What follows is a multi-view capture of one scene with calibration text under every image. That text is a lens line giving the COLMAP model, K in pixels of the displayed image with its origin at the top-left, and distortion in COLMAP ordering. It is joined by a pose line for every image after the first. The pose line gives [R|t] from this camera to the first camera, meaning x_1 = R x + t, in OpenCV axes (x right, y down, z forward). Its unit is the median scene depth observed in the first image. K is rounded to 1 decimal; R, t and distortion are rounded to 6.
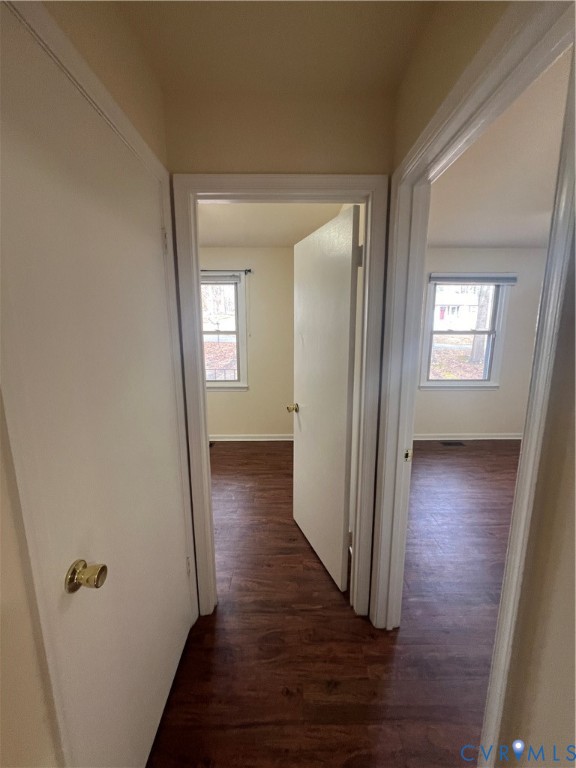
lens RADIAL K [[308.5, 0, 289.1], [0, 308.5, 382.7], [0, 0, 1]] dist [-0.003640, -0.000088]
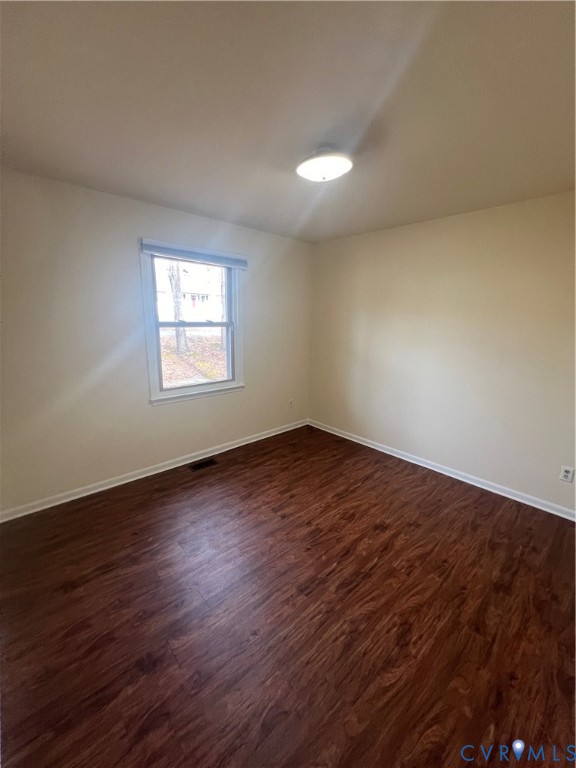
lens RADIAL K [[309.3, 0, 286.8], [0, 309.3, 383.5], [0, 0, 1]] dist [0.010415, 0.000077]
pose [[0.743774, -0.129039, 0.655858, 0.195914], [0.101809, 0.991611, 0.079642, -0.053646], [-0.660633, 0.007536, 0.750672, 0.258930]]
